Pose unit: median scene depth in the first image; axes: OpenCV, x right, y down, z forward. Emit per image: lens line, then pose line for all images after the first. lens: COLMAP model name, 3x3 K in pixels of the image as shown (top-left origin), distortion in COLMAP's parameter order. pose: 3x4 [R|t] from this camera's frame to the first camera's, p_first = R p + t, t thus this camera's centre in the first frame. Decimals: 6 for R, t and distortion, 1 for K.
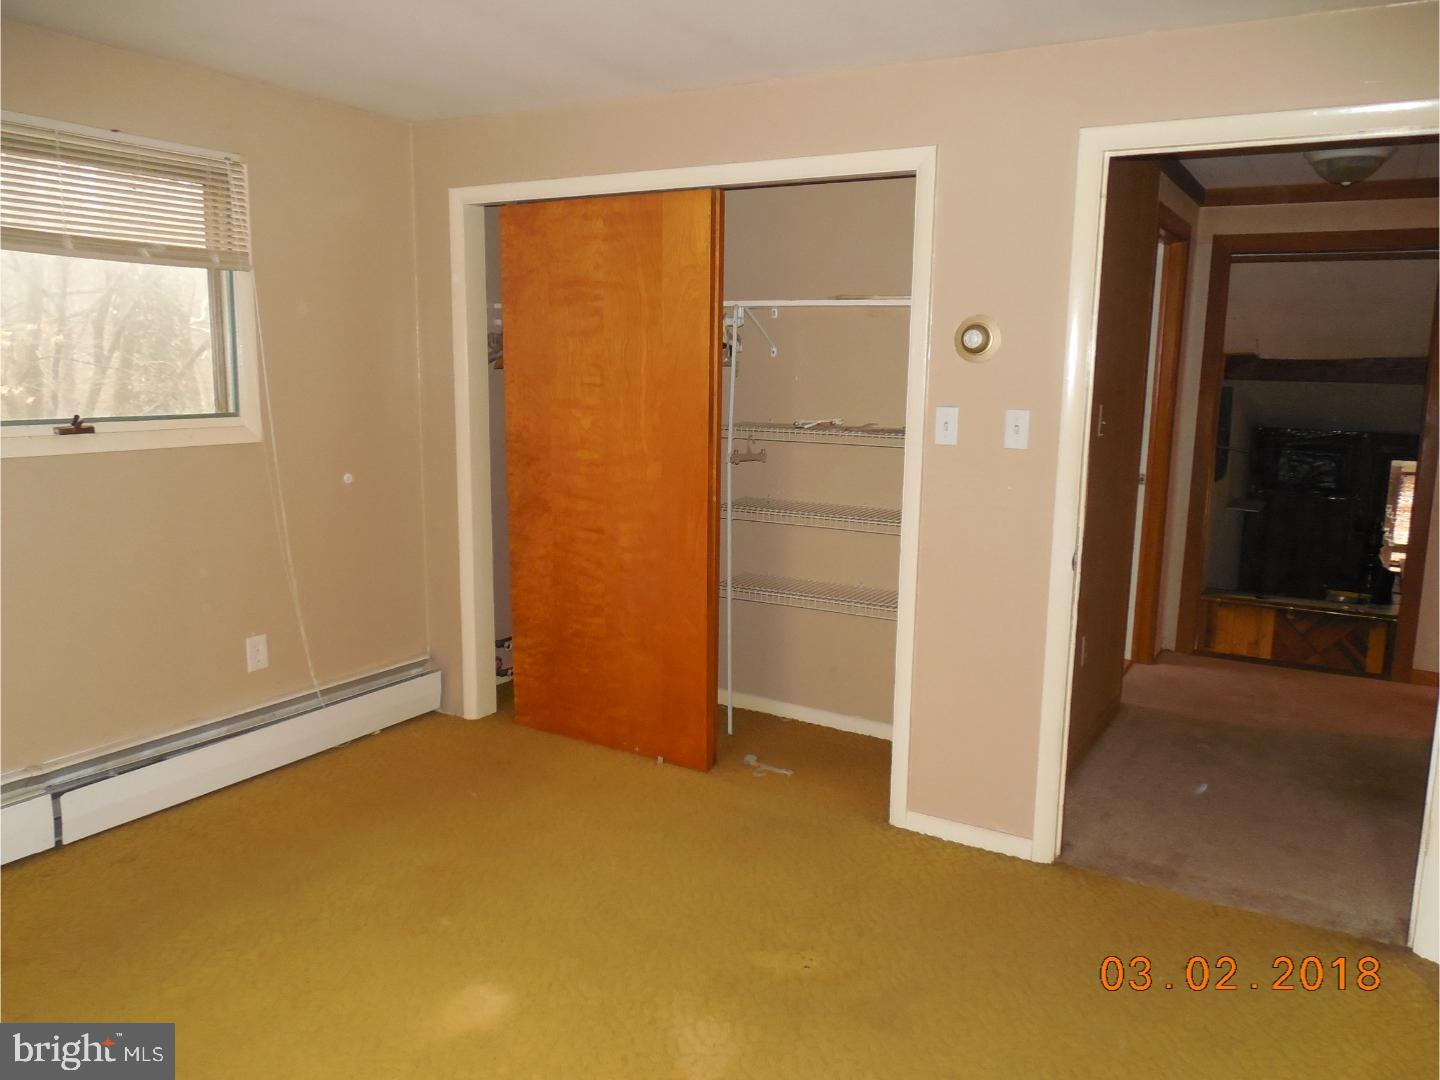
lens RADIAL K [[1064.9, 0, 720.0], [0, 1064.9, 540.0], [0, 0, 1]] dist [0.010038, 0.004024]
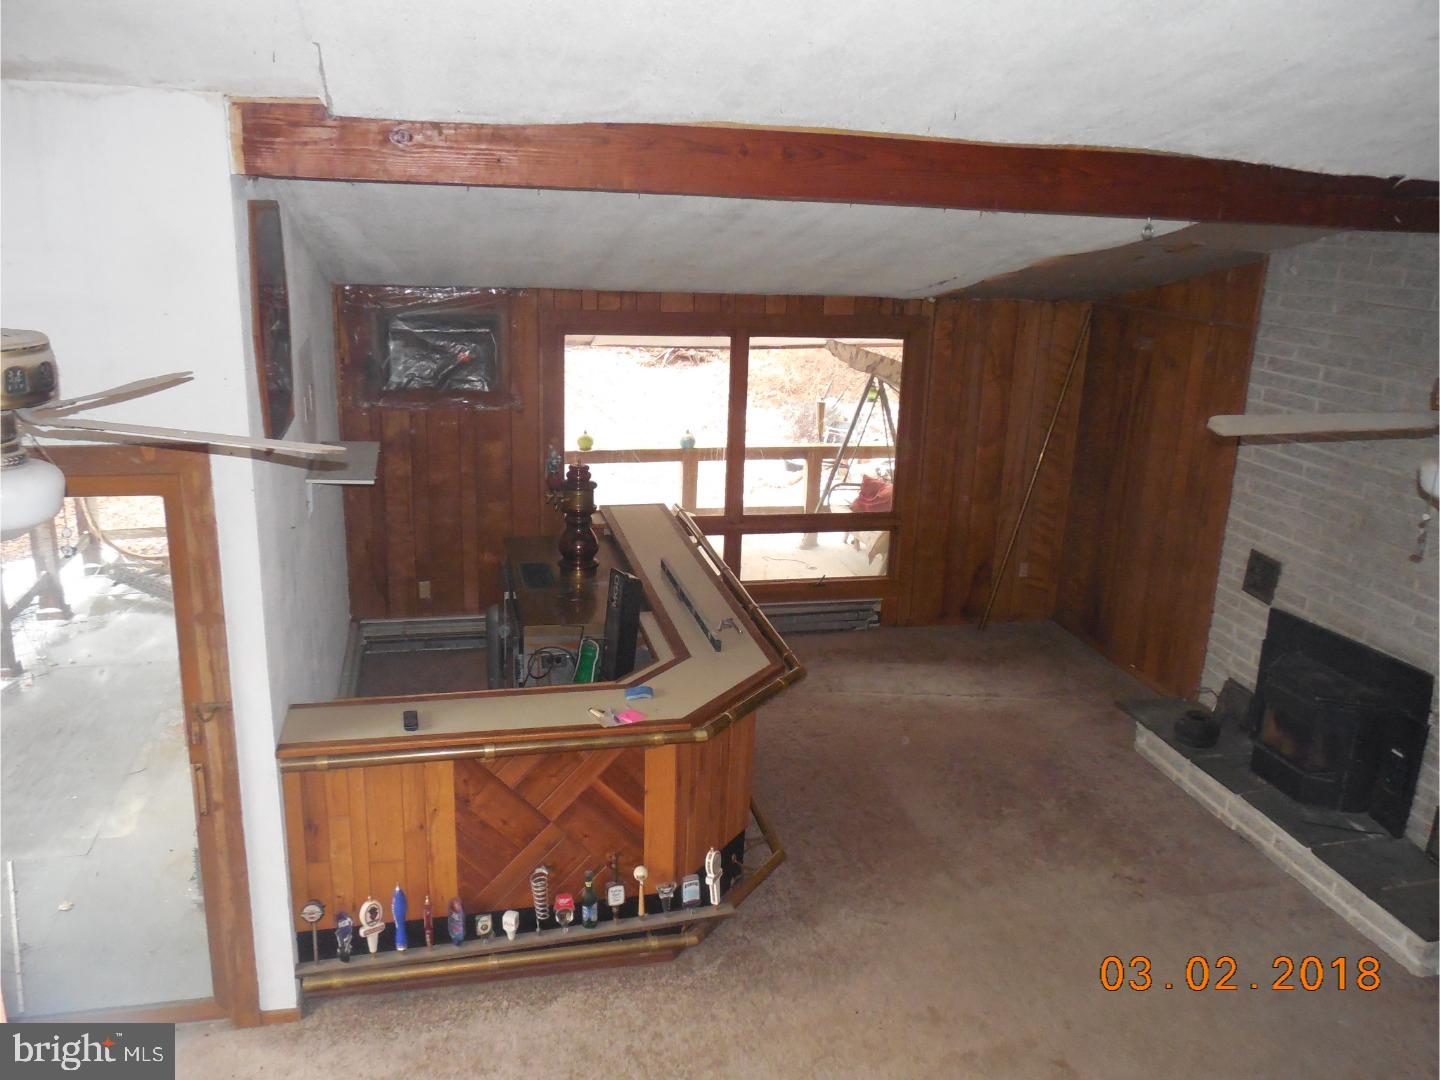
lens RADIAL K [[1177.3, 0, 720.0], [0, 1177.3, 540.0], [0, 0, 1]] dist [0.000227, -0.000028]
pose [[0.711647, -0.184107, 0.677984, 0.292228], [0.089321, 0.980931, 0.172617, -0.084374], [-0.696836, -0.062284, 0.714521, 0.593861]]
